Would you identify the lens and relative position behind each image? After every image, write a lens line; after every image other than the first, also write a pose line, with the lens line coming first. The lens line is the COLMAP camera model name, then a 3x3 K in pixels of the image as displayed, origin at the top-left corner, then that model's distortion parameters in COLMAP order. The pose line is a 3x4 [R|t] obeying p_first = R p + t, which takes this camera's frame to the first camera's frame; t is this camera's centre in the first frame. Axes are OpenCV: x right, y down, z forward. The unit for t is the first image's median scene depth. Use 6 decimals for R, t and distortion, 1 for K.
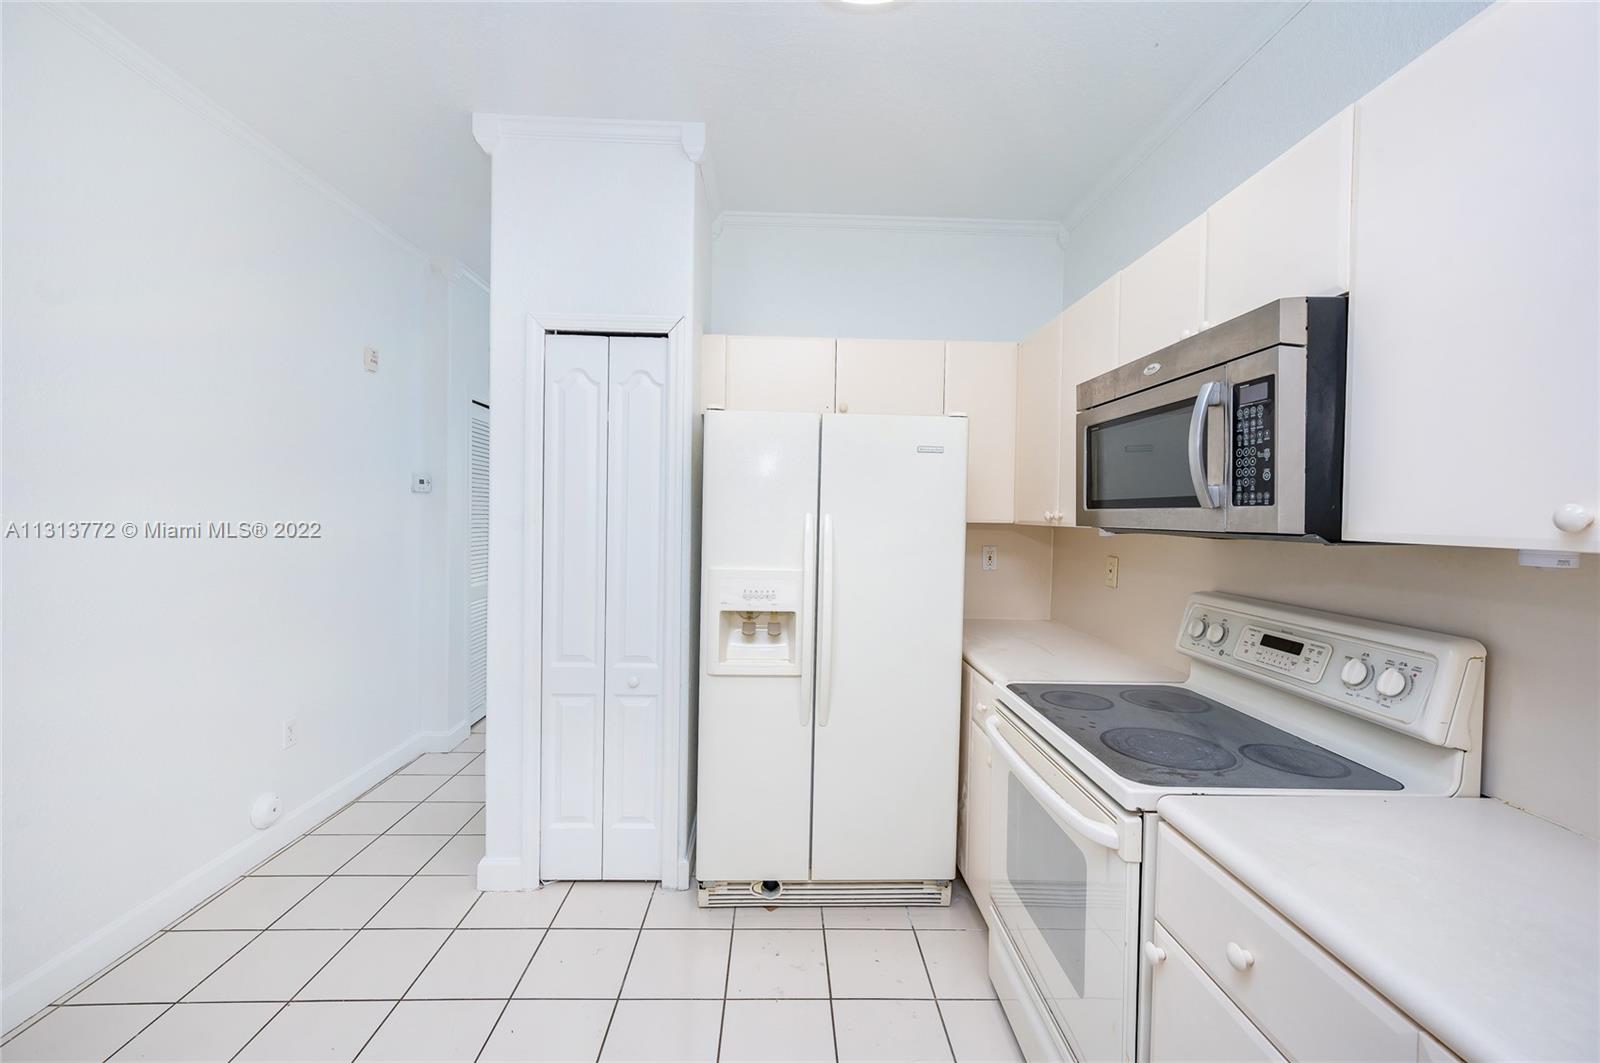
lens RADIAL K [[672.6, 0, 800.0], [0, 672.6, 531.5], [0, 0, 1]] dist [0.001332, 0.000089]
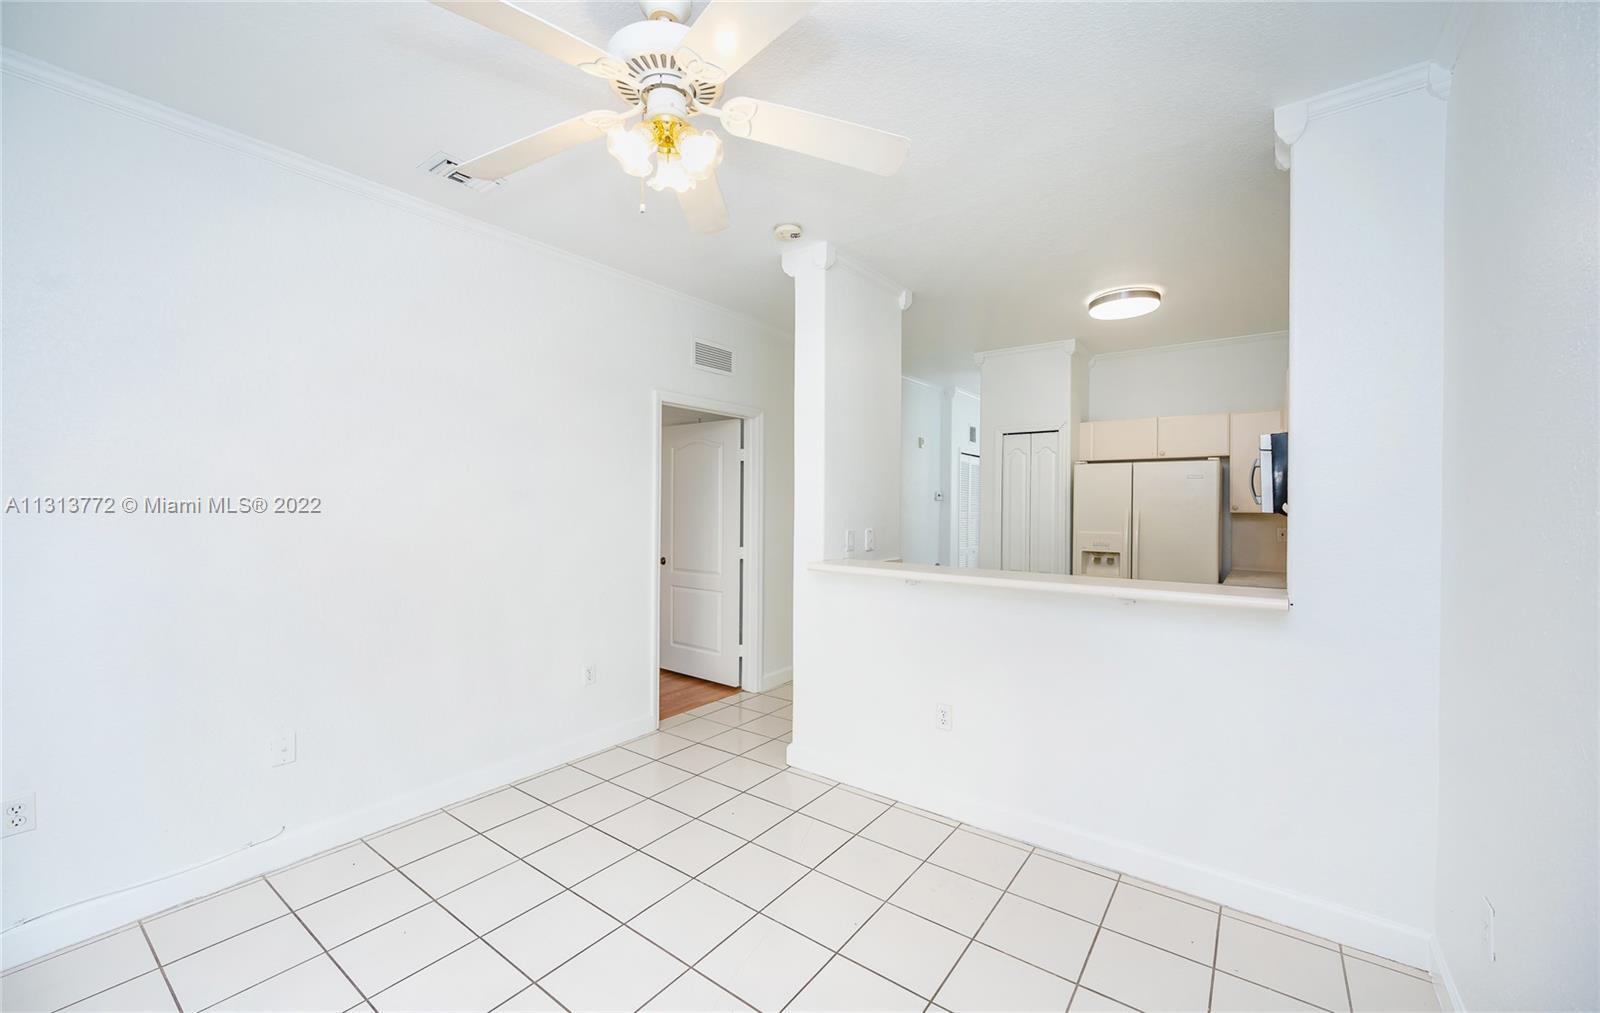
lens RADIAL K [[628.5, 0, 744.2], [0, 628.5, 511.0], [0, 0, 1]] dist [0.000608, -0.000106]
pose [[0.750557, -0.013983, -0.660658, 0.424254], [-0.002476, 0.999710, -0.023972, 0.033861], [0.660802, 0.019628, 0.750304, -1.347833]]
